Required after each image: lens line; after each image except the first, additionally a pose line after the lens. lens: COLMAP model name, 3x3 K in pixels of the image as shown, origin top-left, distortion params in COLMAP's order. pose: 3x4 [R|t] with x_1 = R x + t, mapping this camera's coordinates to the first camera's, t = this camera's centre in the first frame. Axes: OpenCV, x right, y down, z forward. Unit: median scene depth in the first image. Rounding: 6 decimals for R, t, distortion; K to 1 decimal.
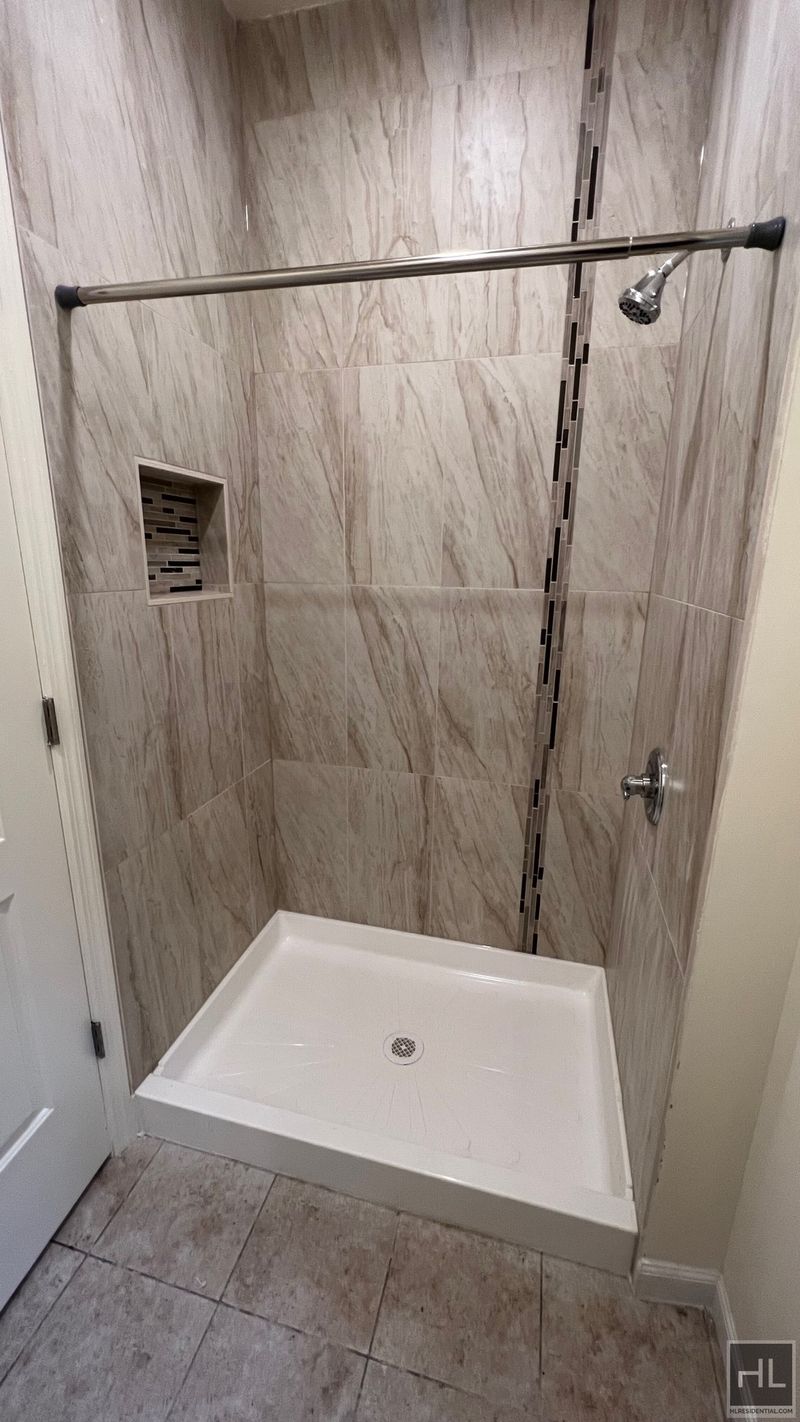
lens RADIAL K [[567.6, 0, 399.4], [0, 567.6, 709.0], [0, 0, 1]] dist [-0.000160, 0.000500]
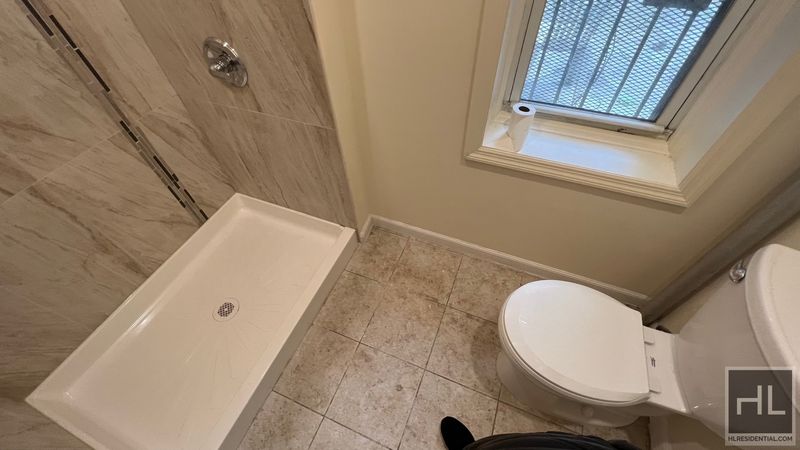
lens RADIAL K [[319.3, 0, 400.6], [0, 319.3, 224.3], [0, 0, 1]] dist [-0.000160, 0.000500]
pose [[0.131658, -0.777118, 0.615430, -0.273664], [0.281867, 0.624556, 0.728341, -0.069376], [-0.950377, 0.077578, 0.301272, 0.218610]]
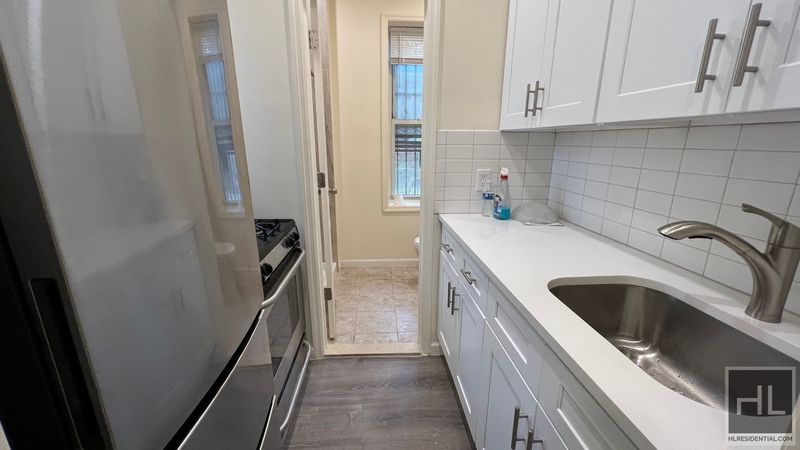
lens RADIAL K [[319.3, 0, 404.4], [0, 319.3, 226.5], [0, 0, 1]] dist [-0.000160, 0.000500]
pose [[-0.334113, -0.257617, 0.906643, -1.446246], [0.226351, 0.911841, 0.342508, -0.143281], [-0.914950, 0.319656, -0.246345, 0.648482]]
